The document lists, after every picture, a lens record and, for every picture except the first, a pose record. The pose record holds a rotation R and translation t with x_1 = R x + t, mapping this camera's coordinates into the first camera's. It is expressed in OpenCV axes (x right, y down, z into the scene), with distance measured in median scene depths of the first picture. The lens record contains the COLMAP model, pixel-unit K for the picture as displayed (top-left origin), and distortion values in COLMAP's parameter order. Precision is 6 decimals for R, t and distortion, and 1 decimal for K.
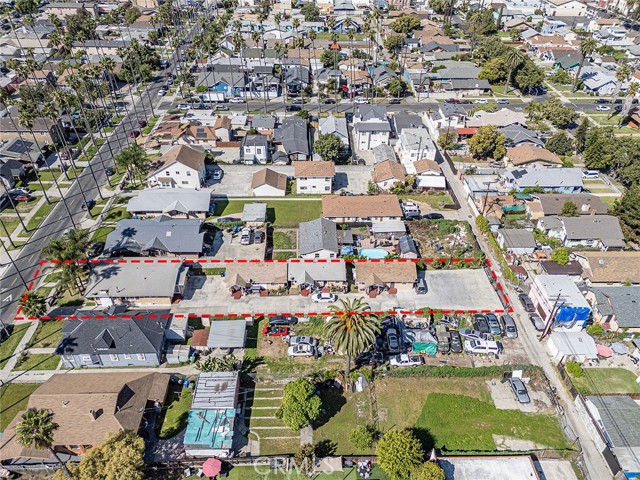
lens RADIAL K [[467.0, 0, 320.0], [0, 467.0, 240.0], [0, 0, 1]] dist [0.080982, -0.085331]
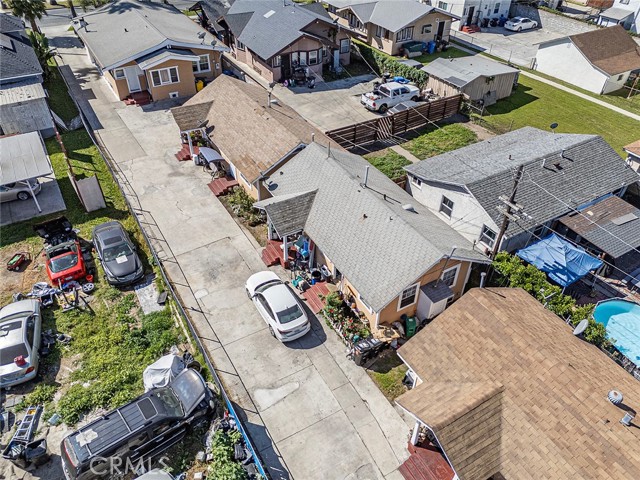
lens RADIAL K [[467.0, 0, 320.0], [0, 467.0, 240.0], [0, 0, 1]] dist [0.080982, -0.085331]
pose [[0.488283, 0.550169, -0.677417, 0.139638], [-0.531735, 0.803073, 0.268945, 0.012979], [0.691980, 0.228885, 0.684671, 0.676732]]
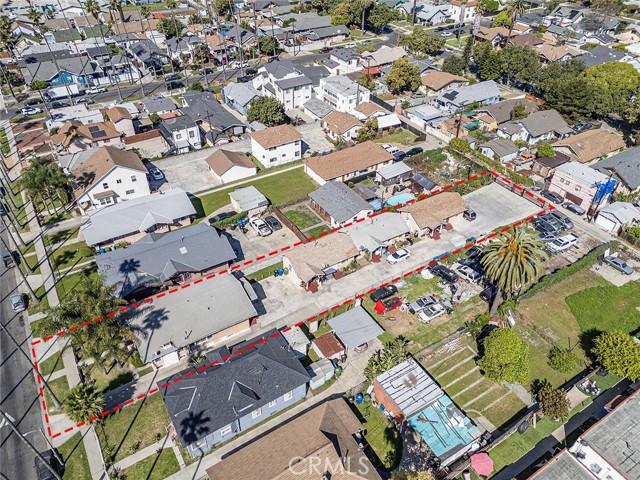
lens RADIAL K [[467.0, 0, 320.0], [0, 467.0, 240.0], [0, 0, 1]] dist [0.080982, -0.085331]
pose [[0.862534, -0.318231, 0.393400, -0.378019], [0.304619, 0.947370, 0.098470, -0.032369], [-0.404031, 0.034904, 0.914079, 0.193908]]
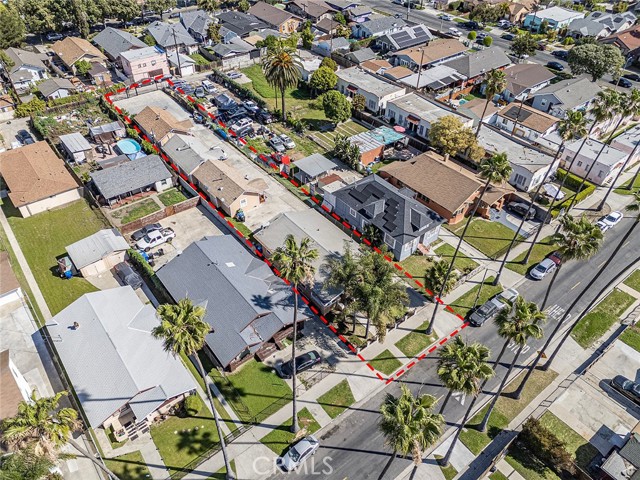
lens RADIAL K [[467.0, 0, 320.0], [0, 467.0, 240.0], [0, 0, 1]] dist [0.080982, -0.085331]
pose [[-0.594835, -0.548462, 0.587674, -0.660528], [0.463082, 0.363772, 0.808223, -0.421386], [-0.657059, 0.752901, 0.037598, 0.778712]]
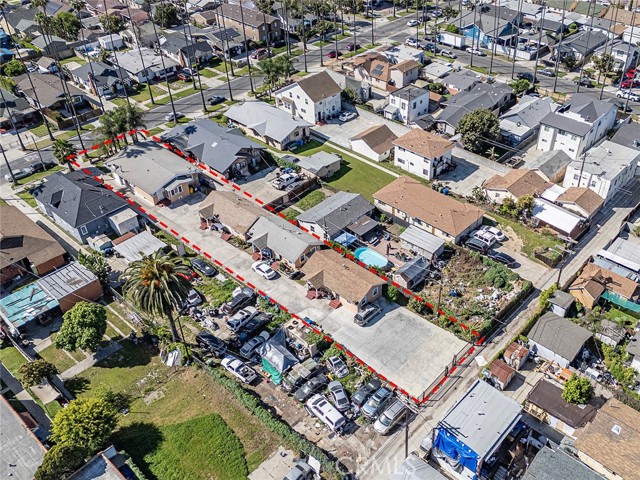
lens RADIAL K [[585.4, 0, 388.1], [0, 585.4, 239.1], [0, 0, 1]] dist [0.117974, -0.225861]
pose [[0.745811, 0.406423, -0.527812, 0.563531], [-0.404965, 0.905721, 0.125192, -0.115921], [0.528932, 0.120376, 0.840084, 0.194846]]
